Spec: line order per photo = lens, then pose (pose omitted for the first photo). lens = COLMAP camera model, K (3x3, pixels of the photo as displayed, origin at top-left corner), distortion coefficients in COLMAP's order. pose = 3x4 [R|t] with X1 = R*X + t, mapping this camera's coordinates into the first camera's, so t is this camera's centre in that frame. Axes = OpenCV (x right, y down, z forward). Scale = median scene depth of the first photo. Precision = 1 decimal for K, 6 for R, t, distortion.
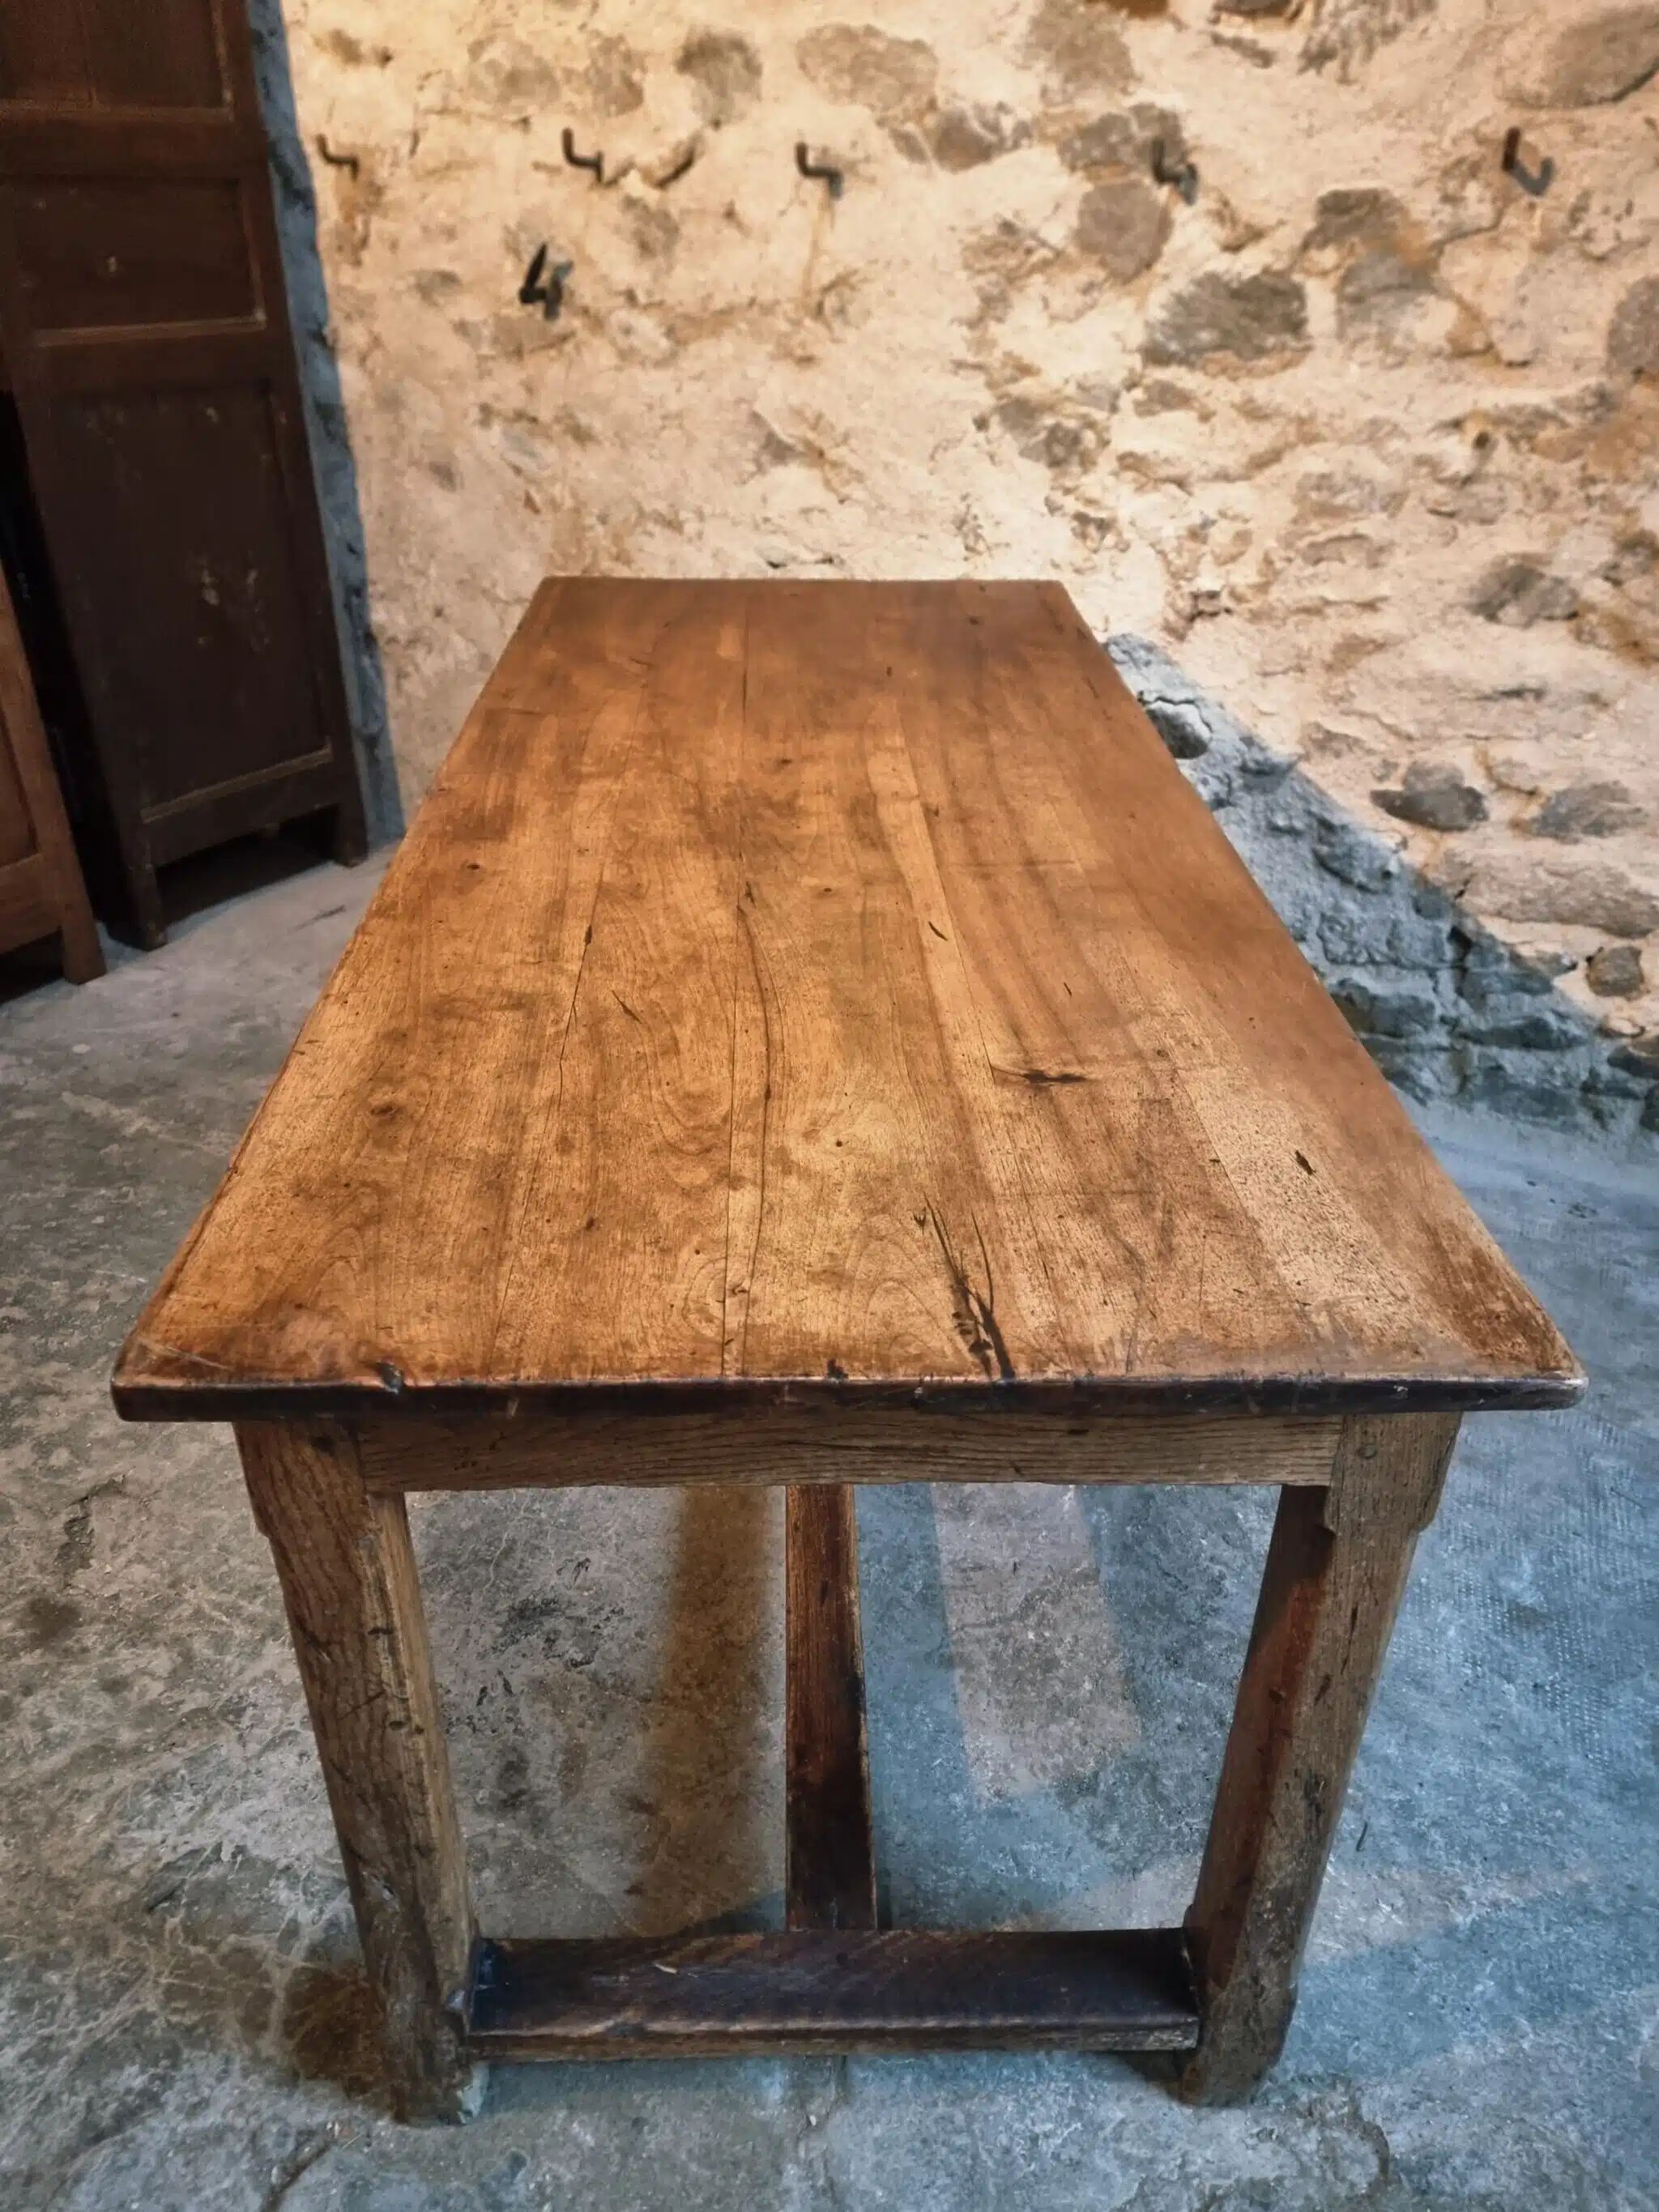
lens RADIAL K [[1563.8, 0, 801.1], [0, 1563.8, 1098.8], [0, 0, 1]] dist [0.071769, -0.069184]
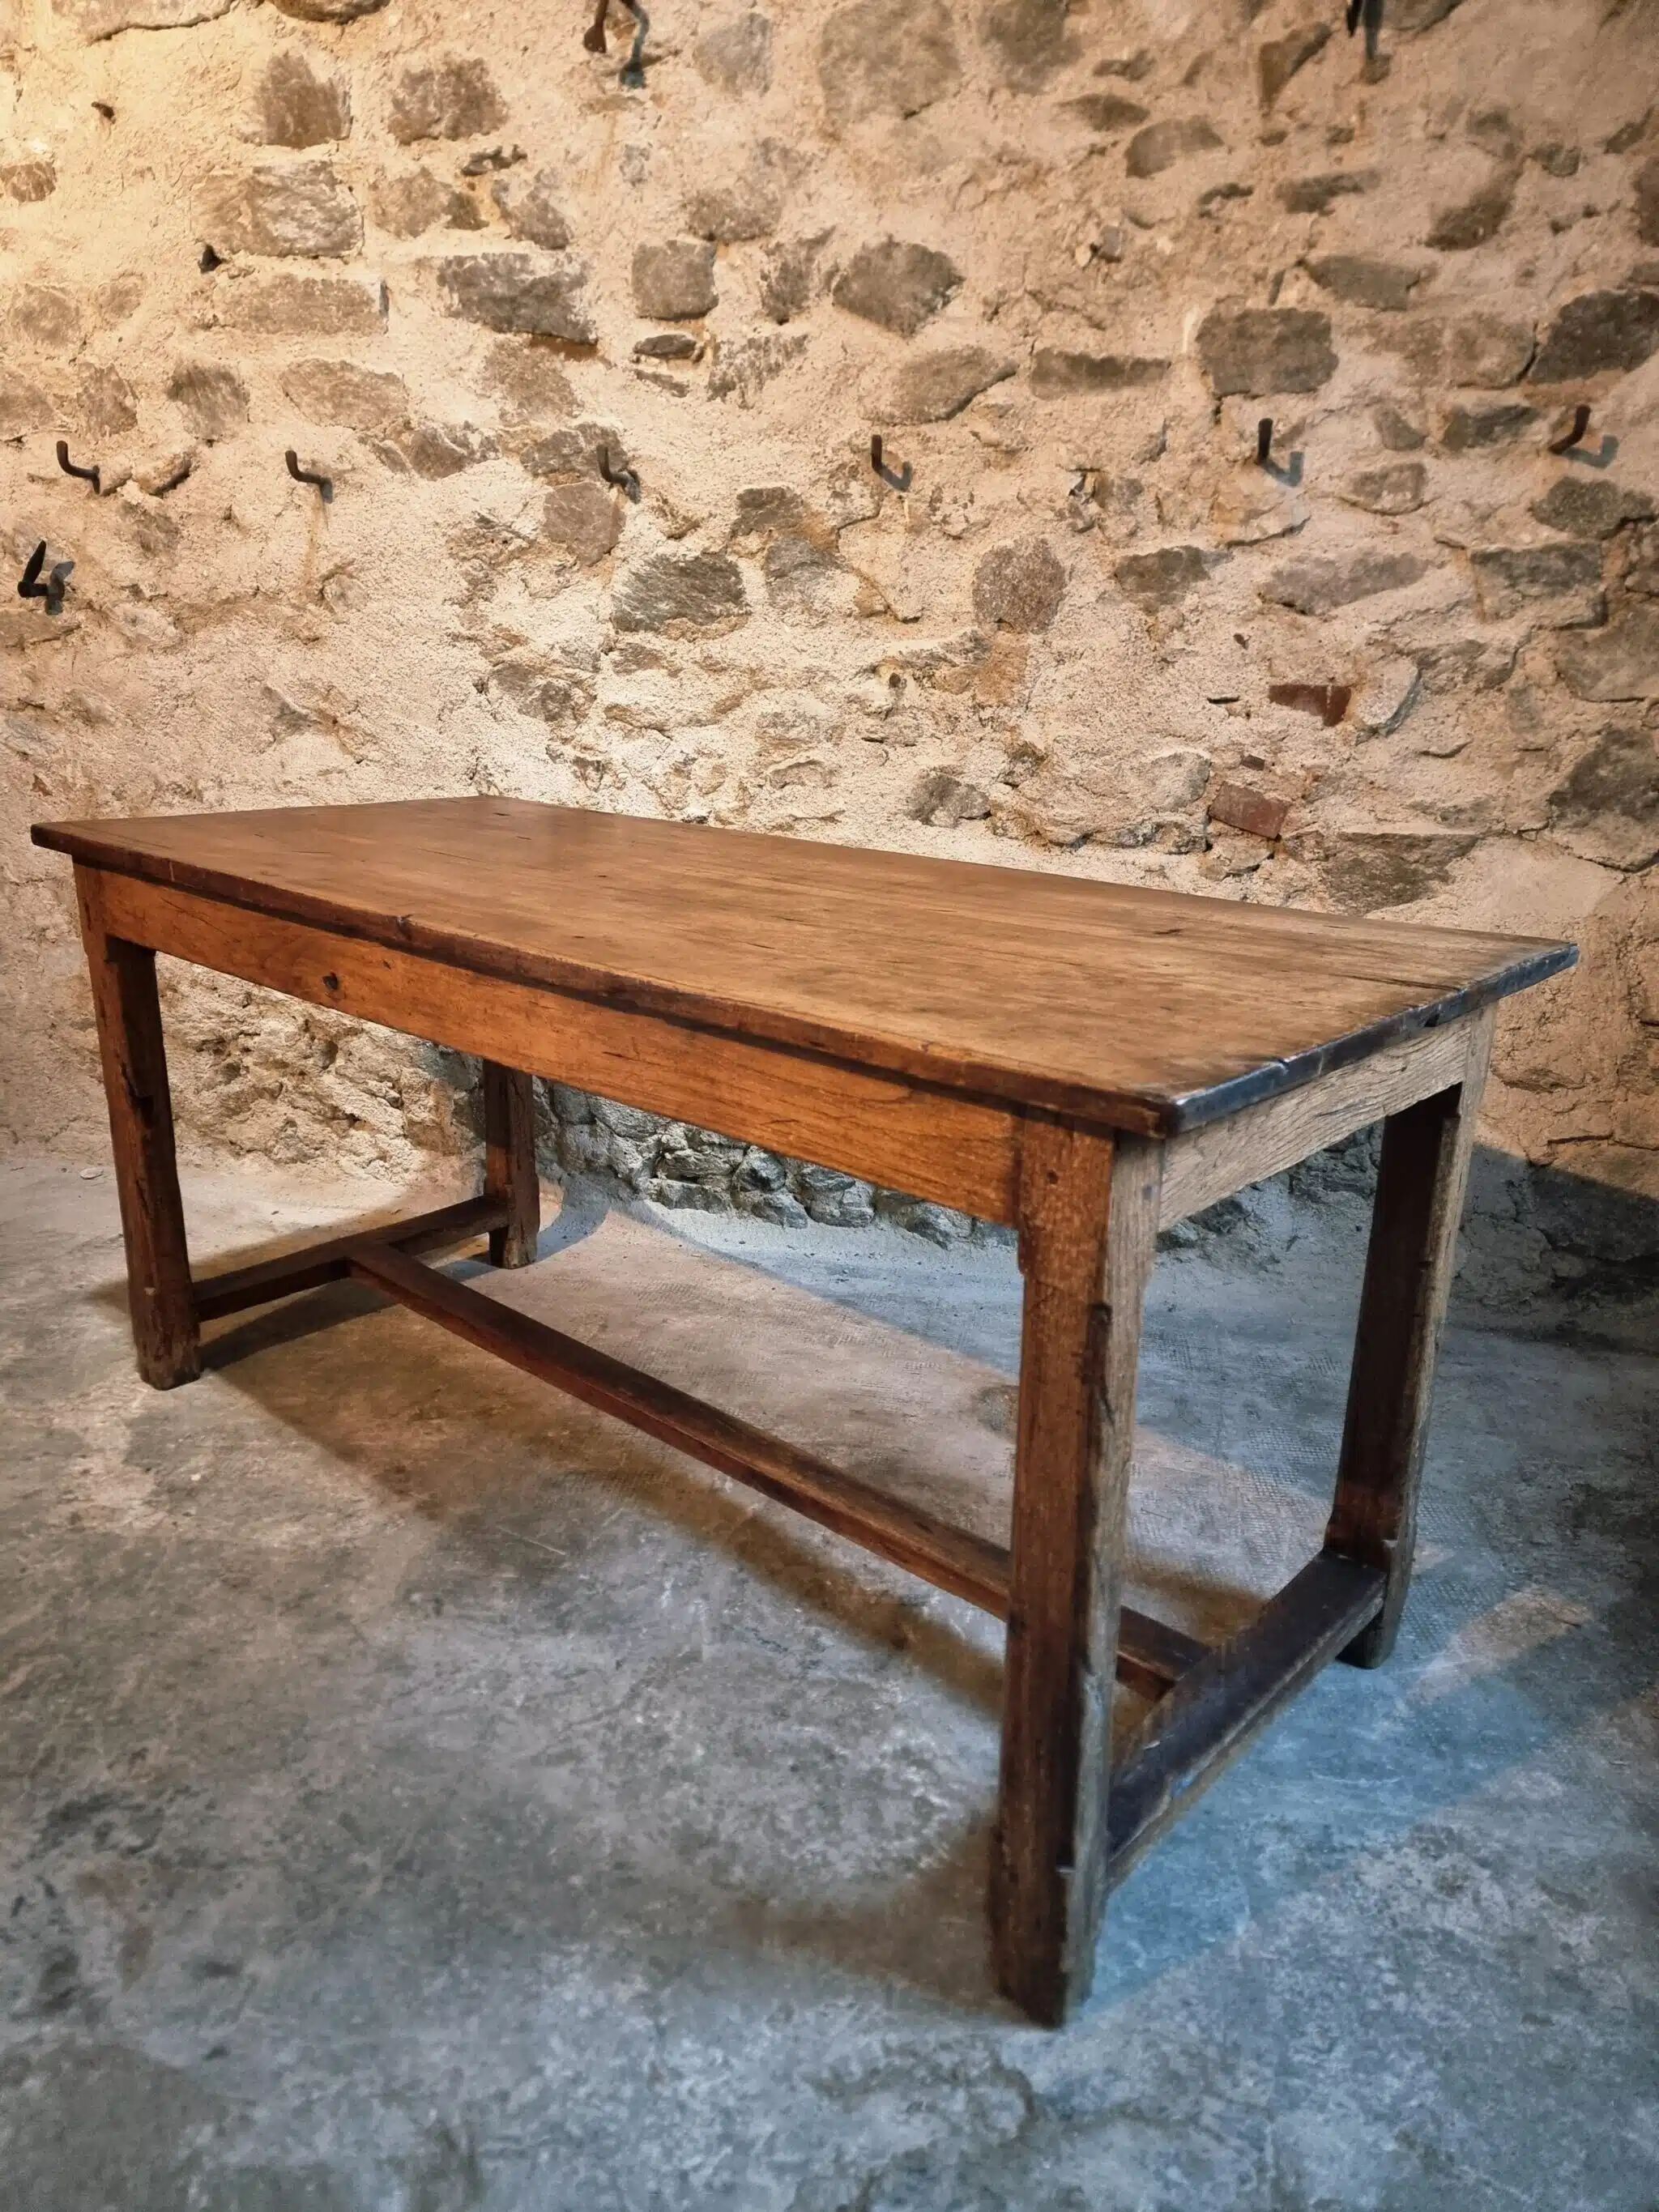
lens RADIAL K [[1534.4, 0, 815.6], [0, 1534.4, 1116.1], [0, 0, 1]] dist [0.068105, -0.063225]
pose [[0.955408, -0.079247, 0.284457, 0.004750], [0.142491, 0.967466, -0.209061, 0.142429], [-0.258635, 0.240271, 0.935616, -0.015491]]
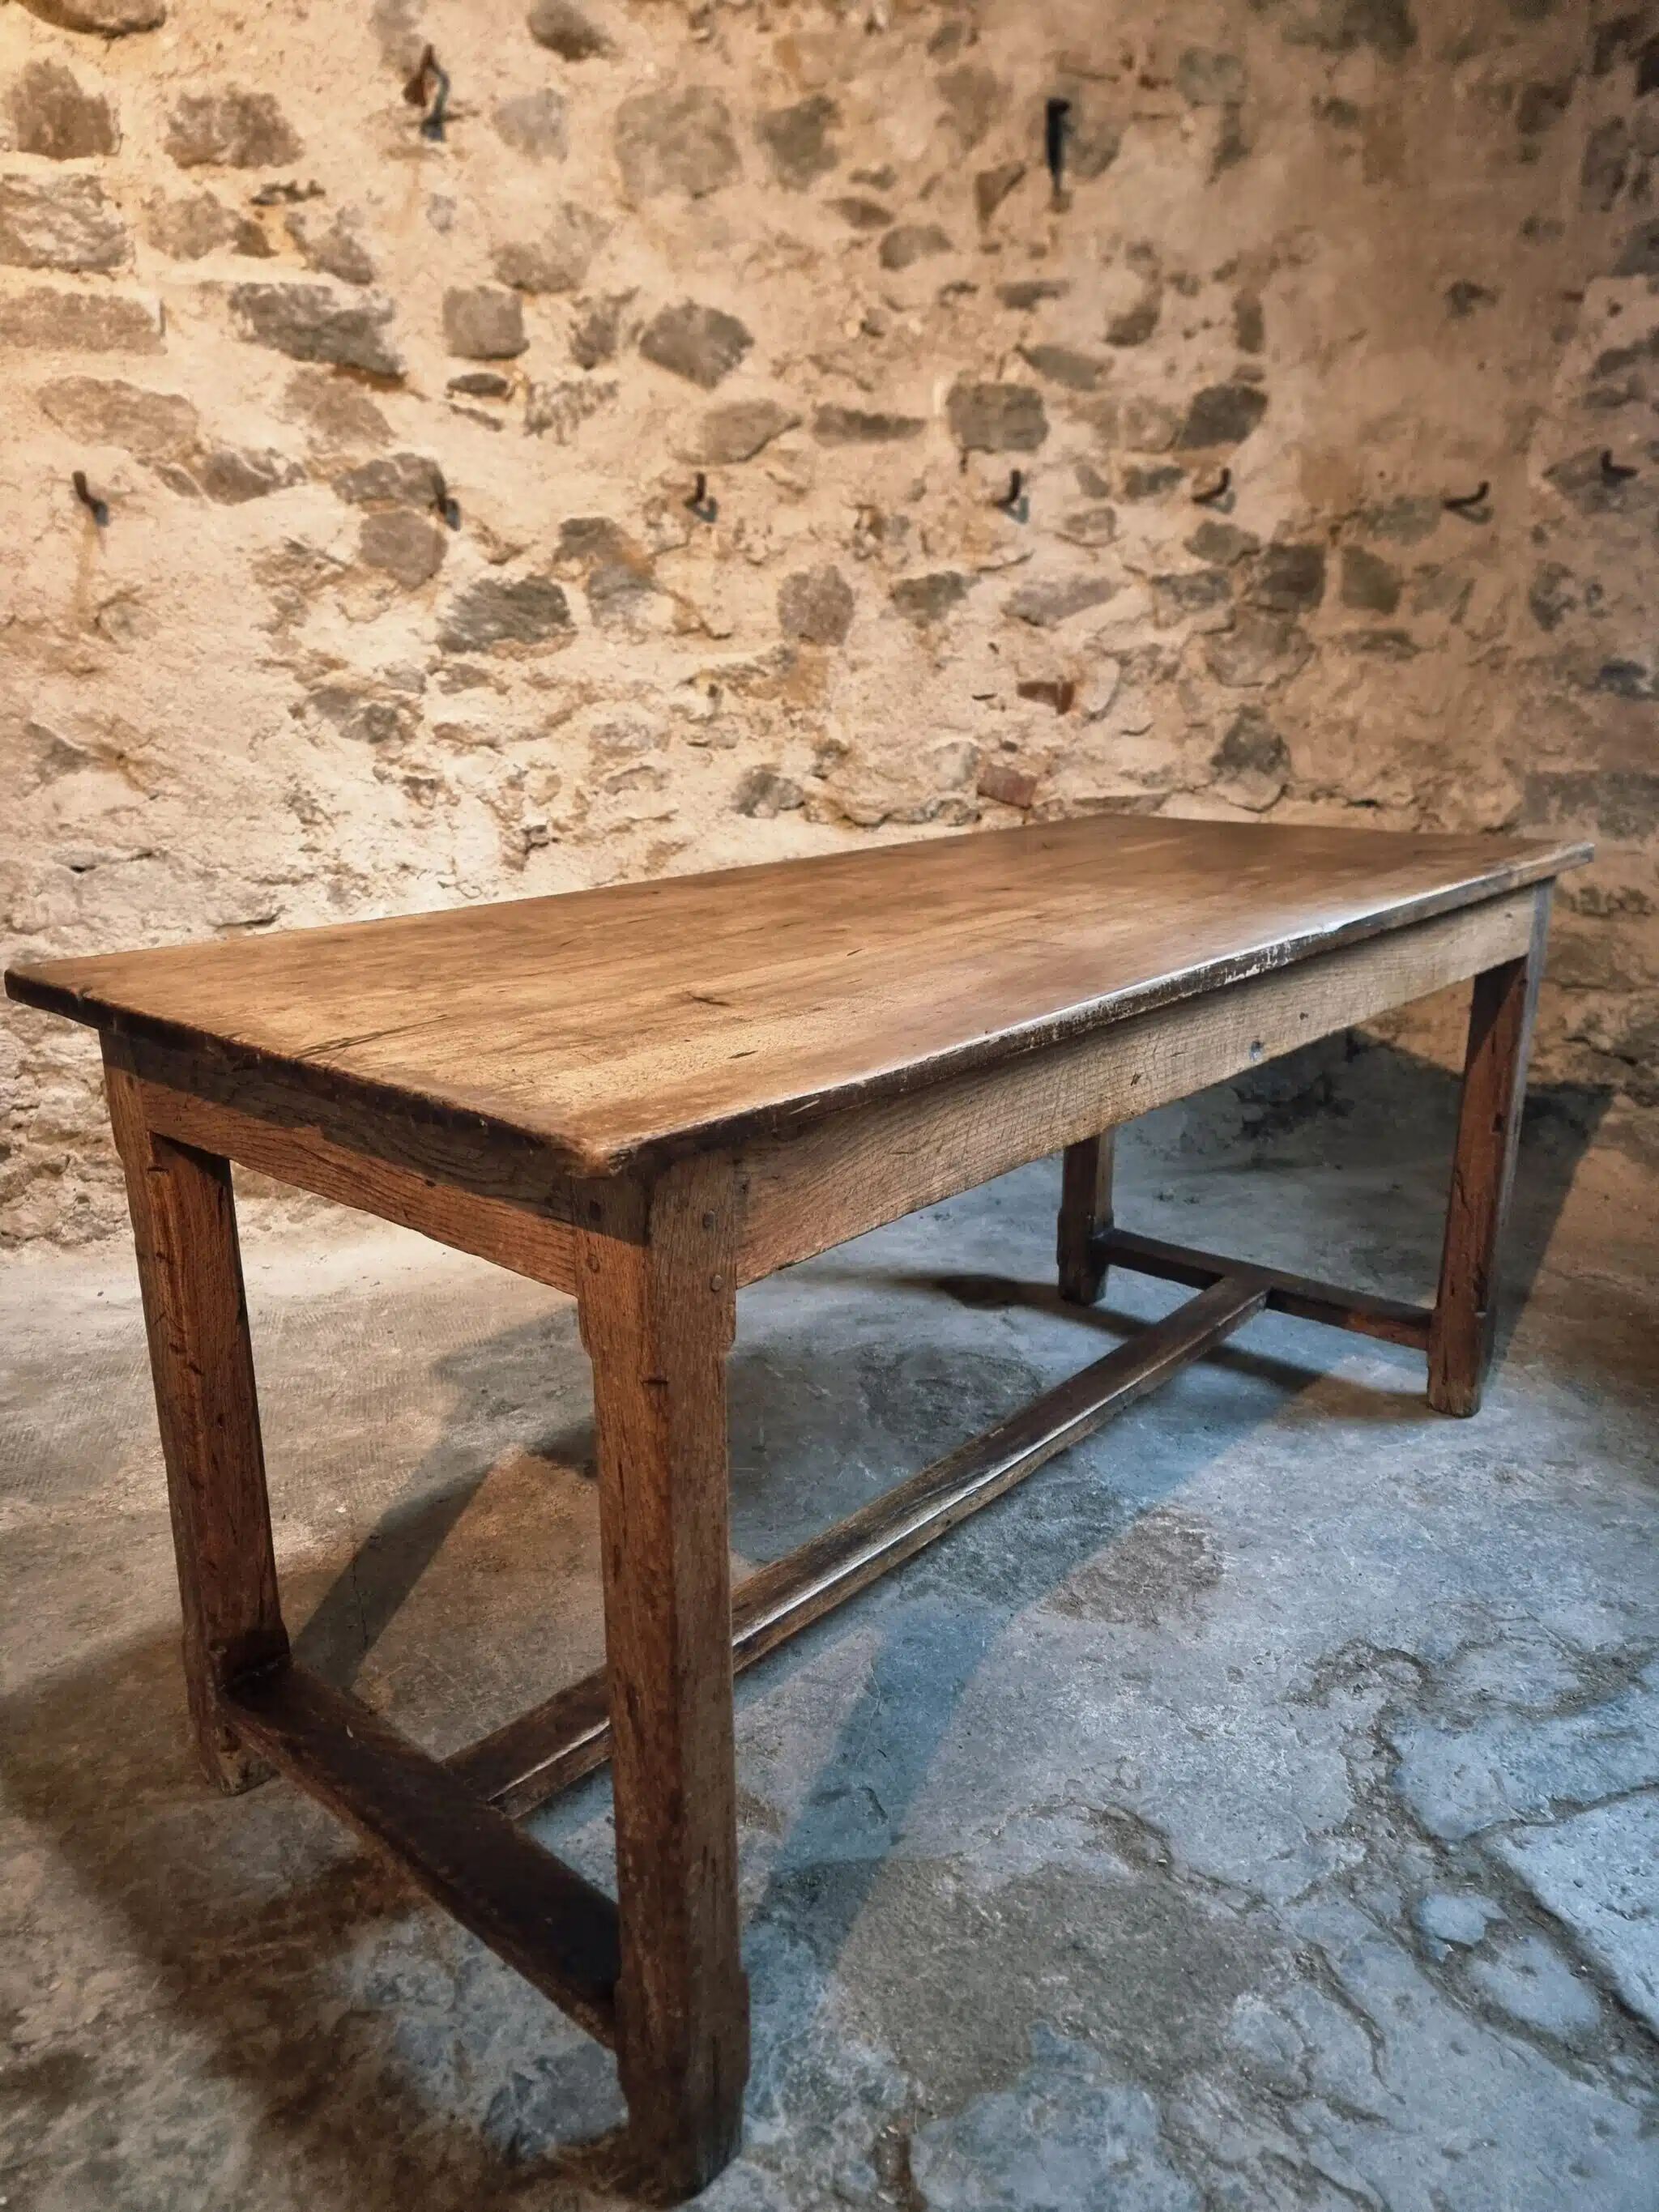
lens RADIAL K [[1534.4, 0, 818.8], [0, 1534.4, 1123.4], [0, 0, 1]] dist [0.068105, -0.063225]
pose [[0.709096, -0.211744, 0.672568, -0.456045], [0.377730, 0.919506, -0.108758, 0.103656], [-0.595401, 0.331169, 0.732000, 0.087497]]
